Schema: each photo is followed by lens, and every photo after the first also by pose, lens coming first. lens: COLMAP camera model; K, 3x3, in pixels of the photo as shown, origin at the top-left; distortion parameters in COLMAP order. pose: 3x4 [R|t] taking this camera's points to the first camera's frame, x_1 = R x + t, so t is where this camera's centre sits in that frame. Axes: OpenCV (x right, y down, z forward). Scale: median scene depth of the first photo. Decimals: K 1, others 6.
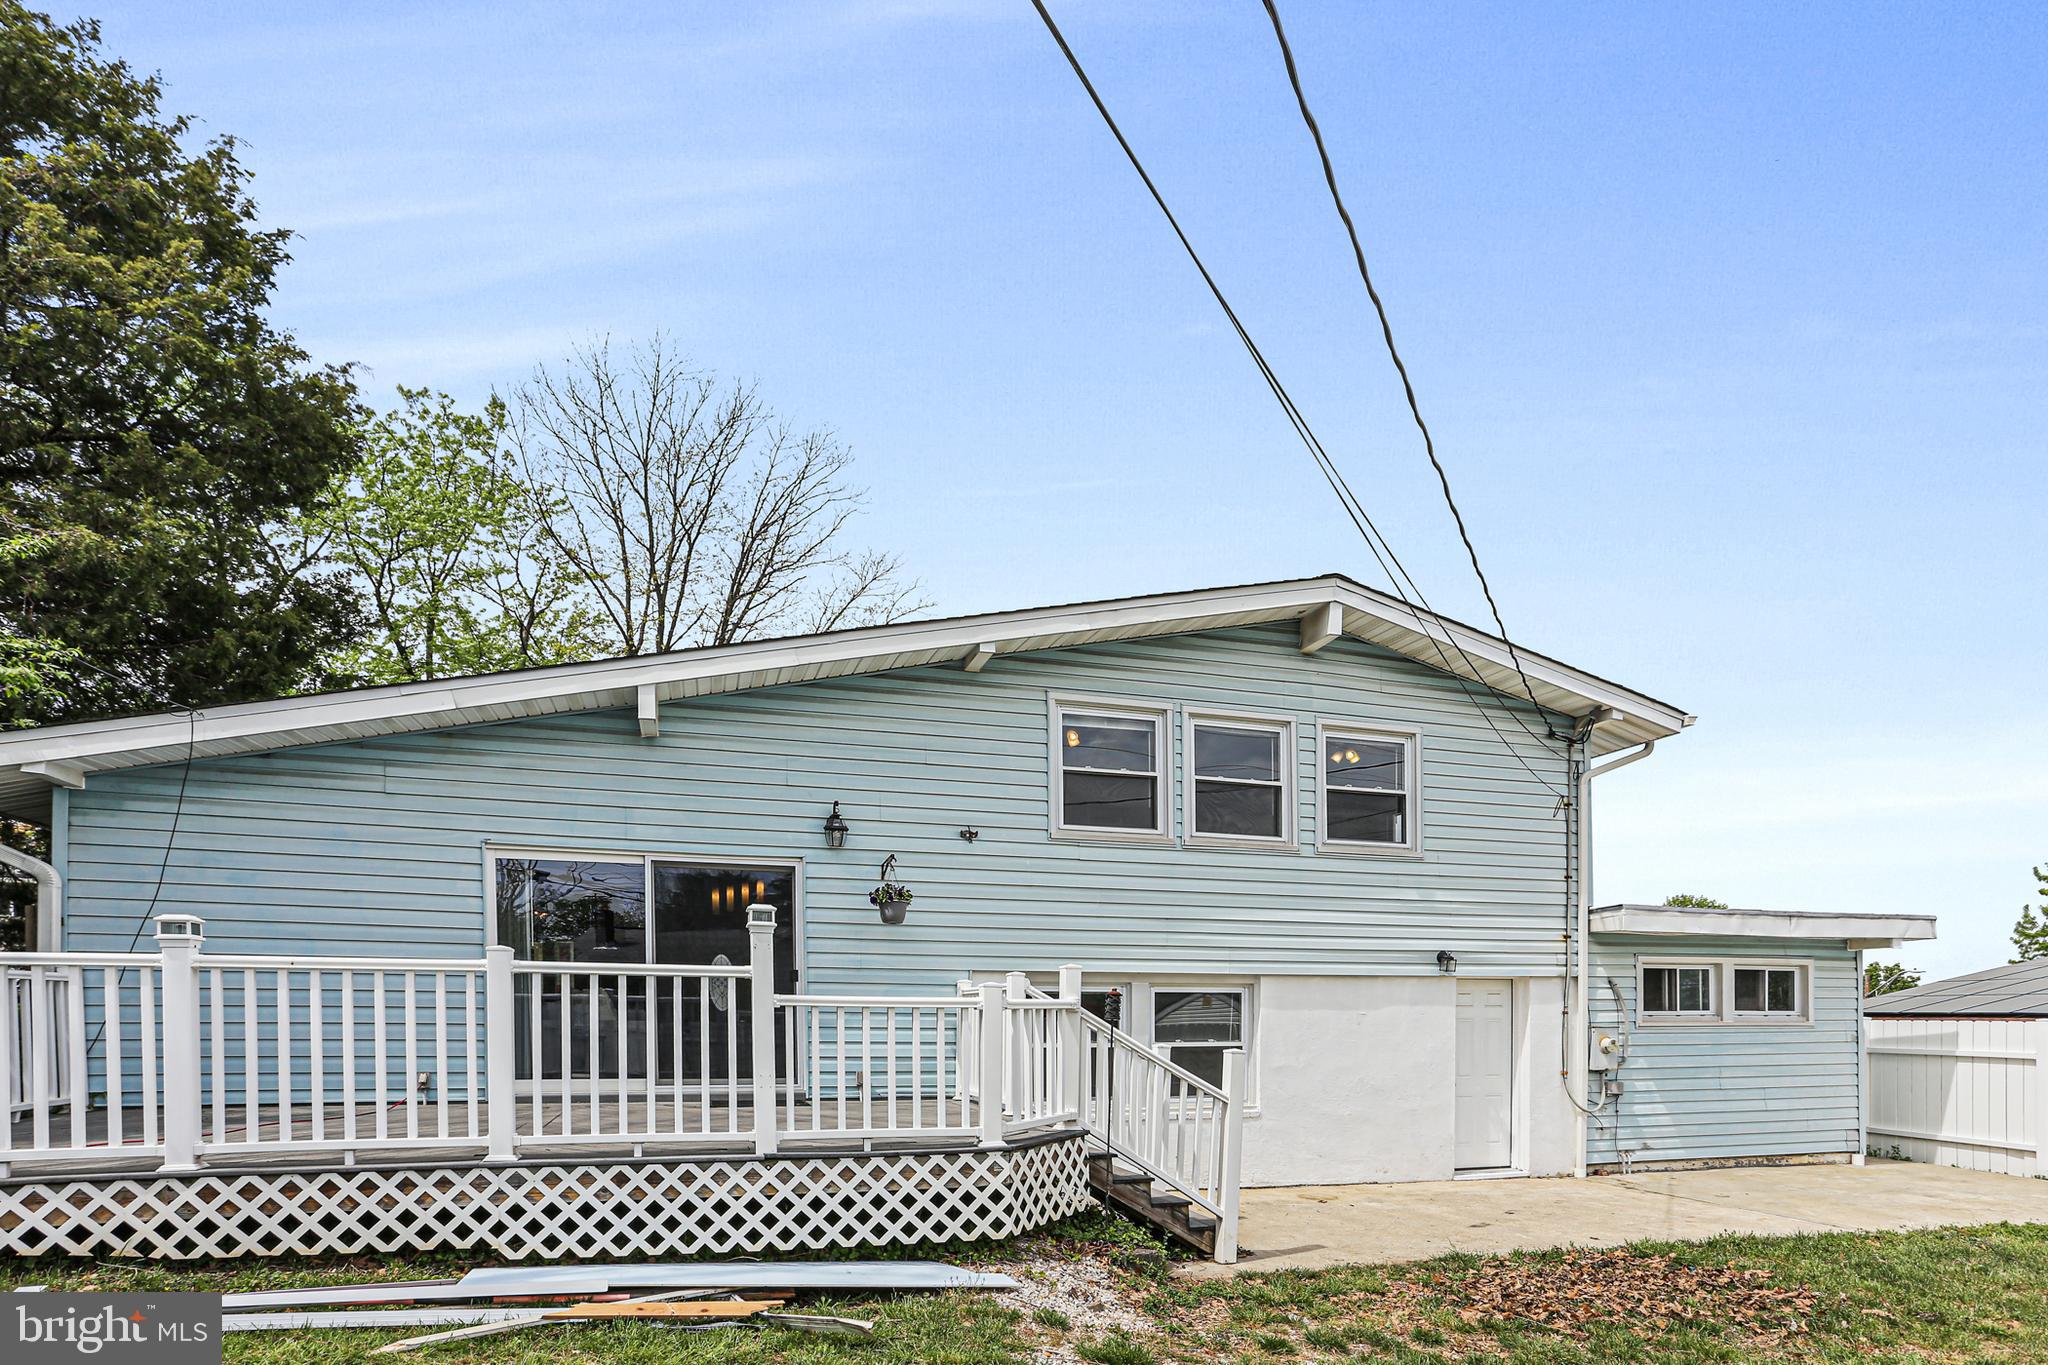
lens RADIAL K [[999.8, 0, 1009.2], [0, 999.8, 680.9], [0, 0, 1]] dist [-0.031761, 0.027216]
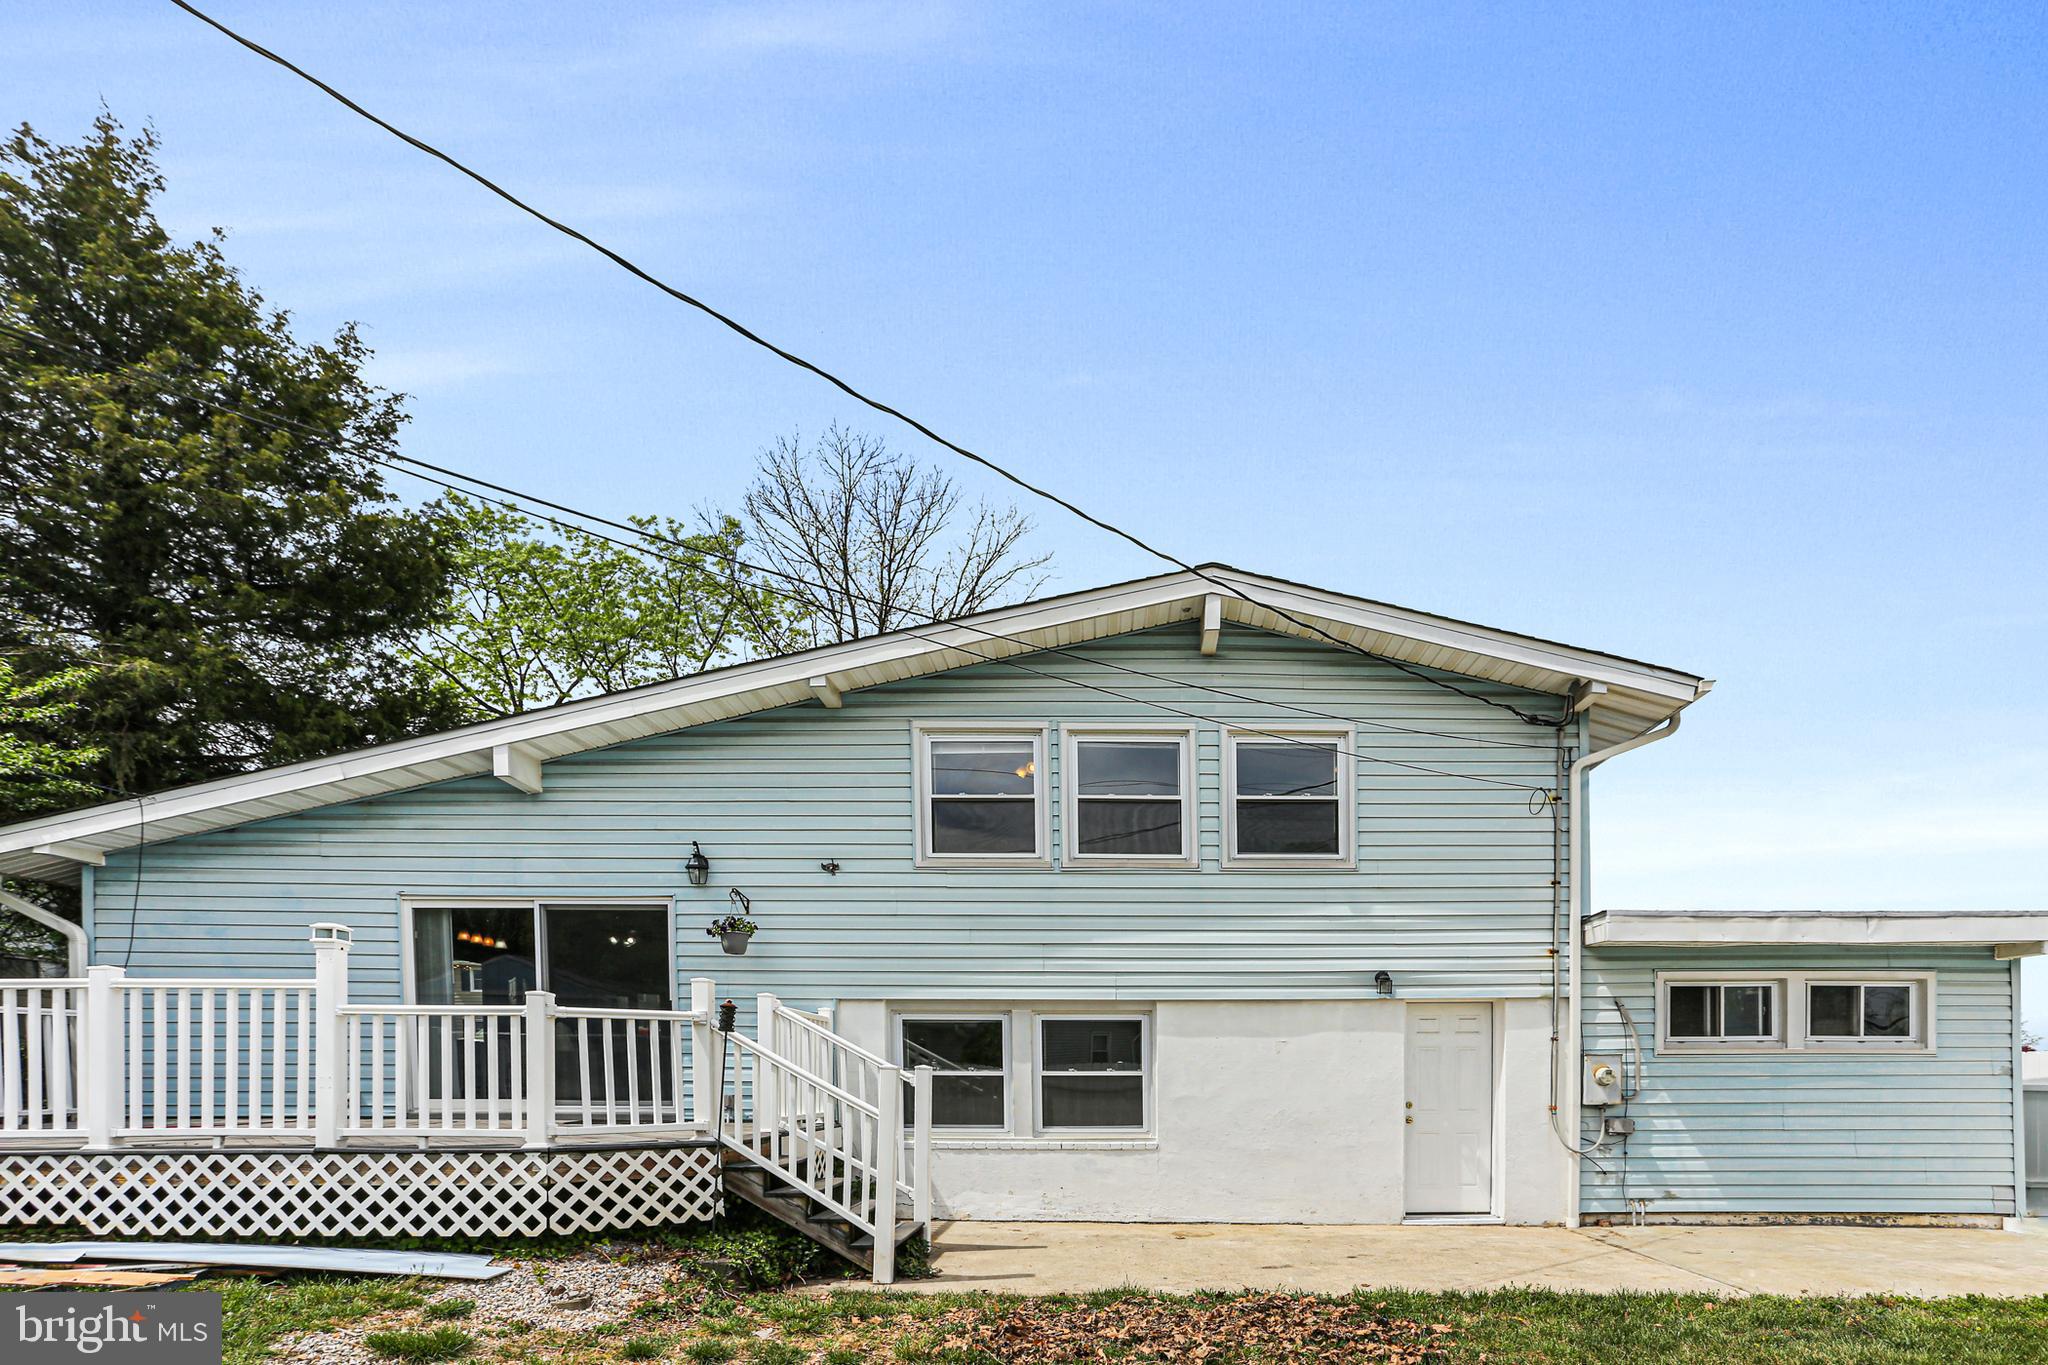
lens RADIAL K [[985.3, 0, 1015.5], [0, 985.3, 758.8], [0, 0, 1]] dist [-0.036356, 0.028045]
pose [[0.964438, -0.082315, -0.251164, 0.360046], [0.086850, 0.996197, 0.007008, 0.047796], [0.249632, -0.028573, 0.967919, 0.072496]]
